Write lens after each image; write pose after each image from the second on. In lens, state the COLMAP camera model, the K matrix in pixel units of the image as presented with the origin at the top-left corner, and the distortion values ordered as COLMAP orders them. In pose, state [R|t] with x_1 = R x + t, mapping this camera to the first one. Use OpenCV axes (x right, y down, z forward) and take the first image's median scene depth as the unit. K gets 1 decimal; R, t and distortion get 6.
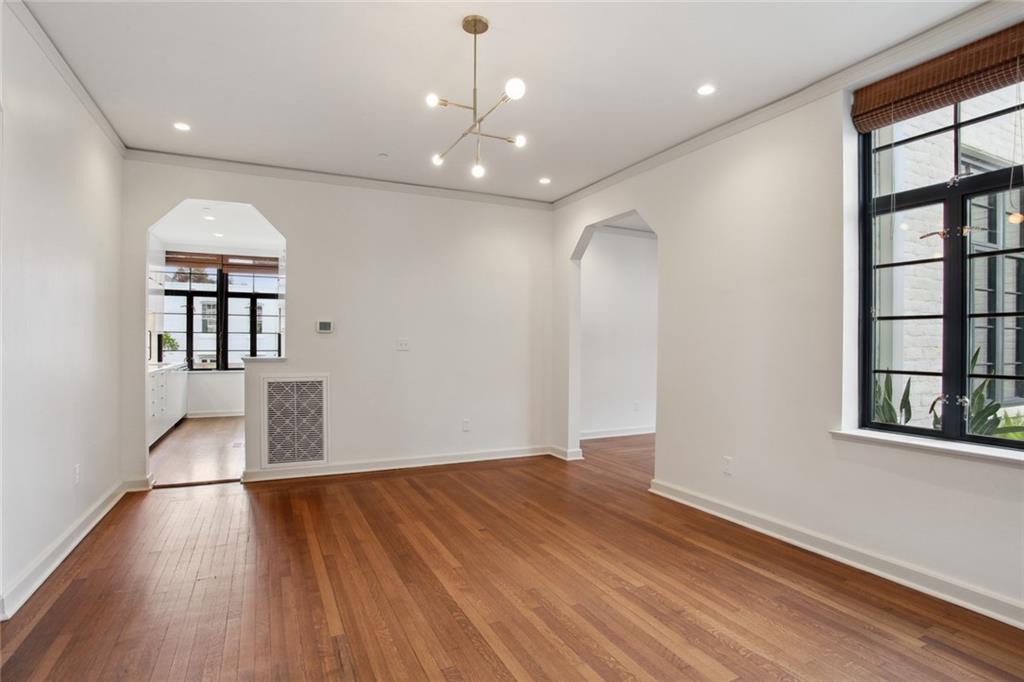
lens RADIAL K [[571.4, 0, 518.5], [0, 571.4, 344.9], [0, 0, 1]] dist [-0.037824, 0.001538]
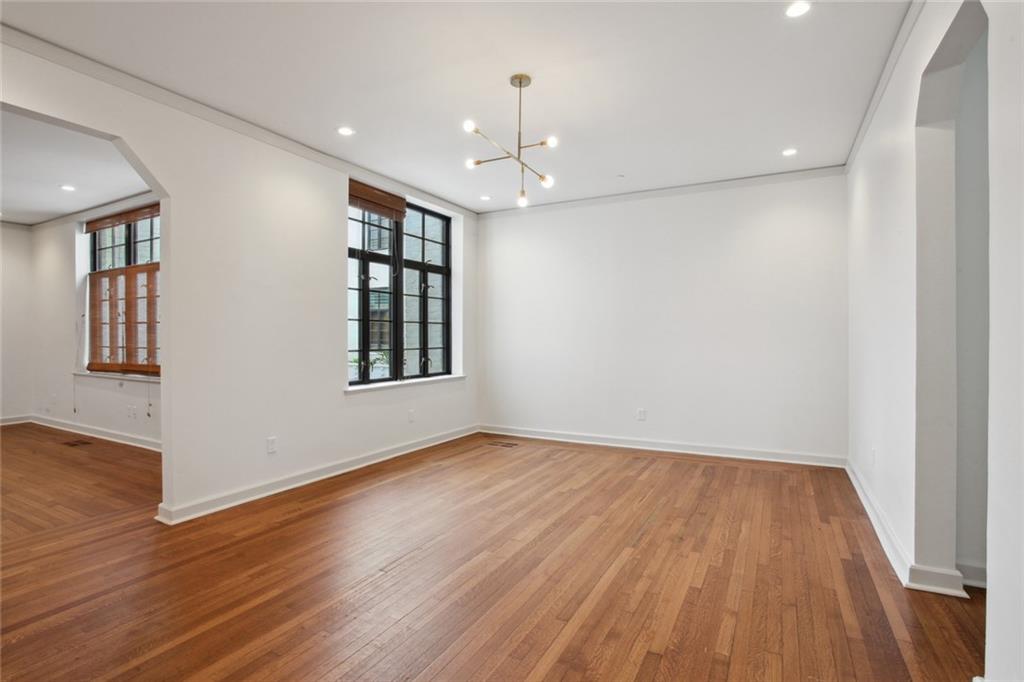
lens RADIAL K [[478.2, 0, 531.1], [0, 478.2, 334.4], [0, 0, 1]] dist [-0.002995, 0.000203]
pose [[-0.609994, -0.007177, 0.792374, -0.771631], [-0.004759, 0.999974, 0.005394, -0.011374], [-0.792392, -0.000481, -0.610012, 1.339151]]
